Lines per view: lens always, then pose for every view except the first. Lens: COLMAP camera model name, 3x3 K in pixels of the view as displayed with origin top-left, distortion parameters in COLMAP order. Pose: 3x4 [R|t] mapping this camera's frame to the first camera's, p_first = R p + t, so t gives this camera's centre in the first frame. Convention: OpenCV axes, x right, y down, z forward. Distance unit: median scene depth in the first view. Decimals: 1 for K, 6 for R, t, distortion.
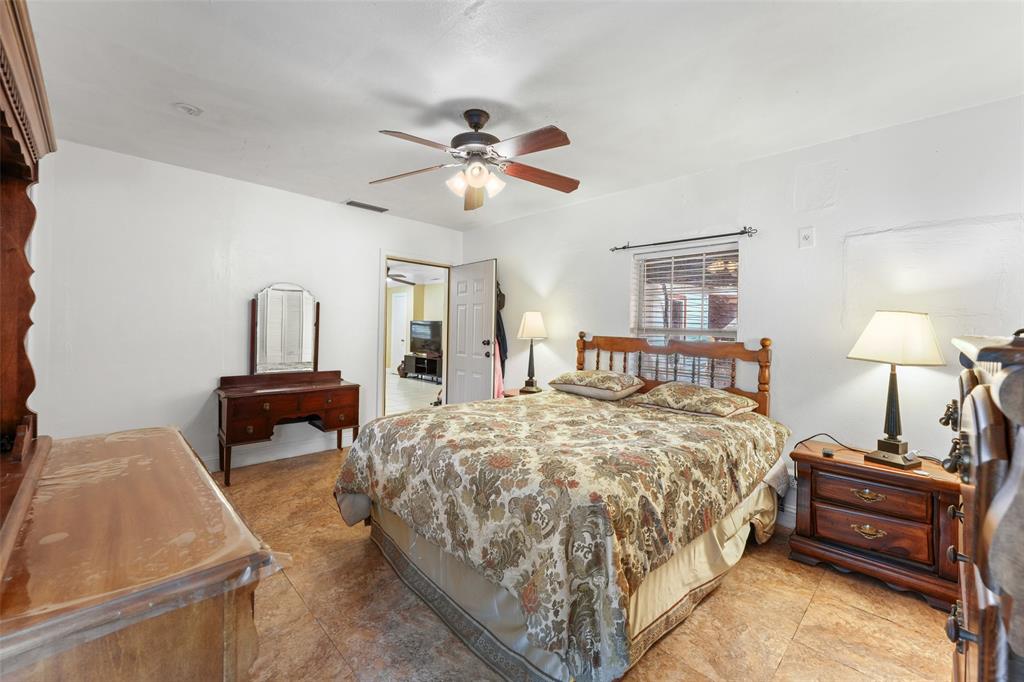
lens RADIAL K [[412.0, 0, 508.2], [0, 412.0, 335.3], [0, 0, 1]] dist [0.008007, -0.000795]
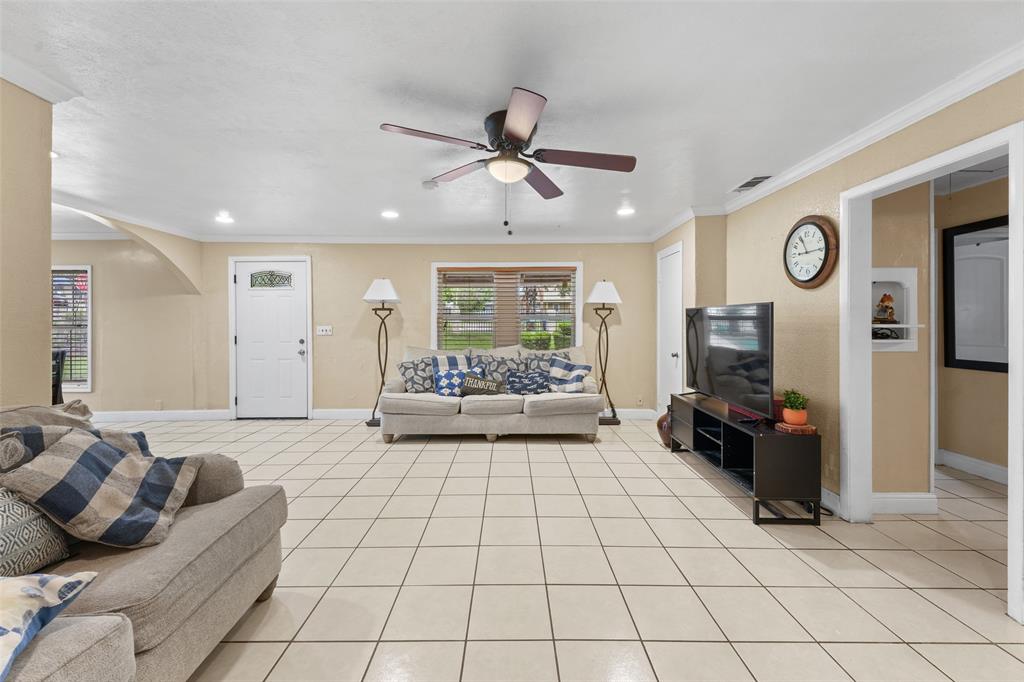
lens RADIAL K [[405.9, 0, 510.9], [0, 405.9, 330.1], [0, 0, 1]] dist [0.005117, -0.000370]
pose [[0.723002, -0.013970, -0.690704, -0.089281], [0.008716, 0.999900, -0.011099, -0.010904], [0.690791, 0.002004, 0.723052, 0.598655]]
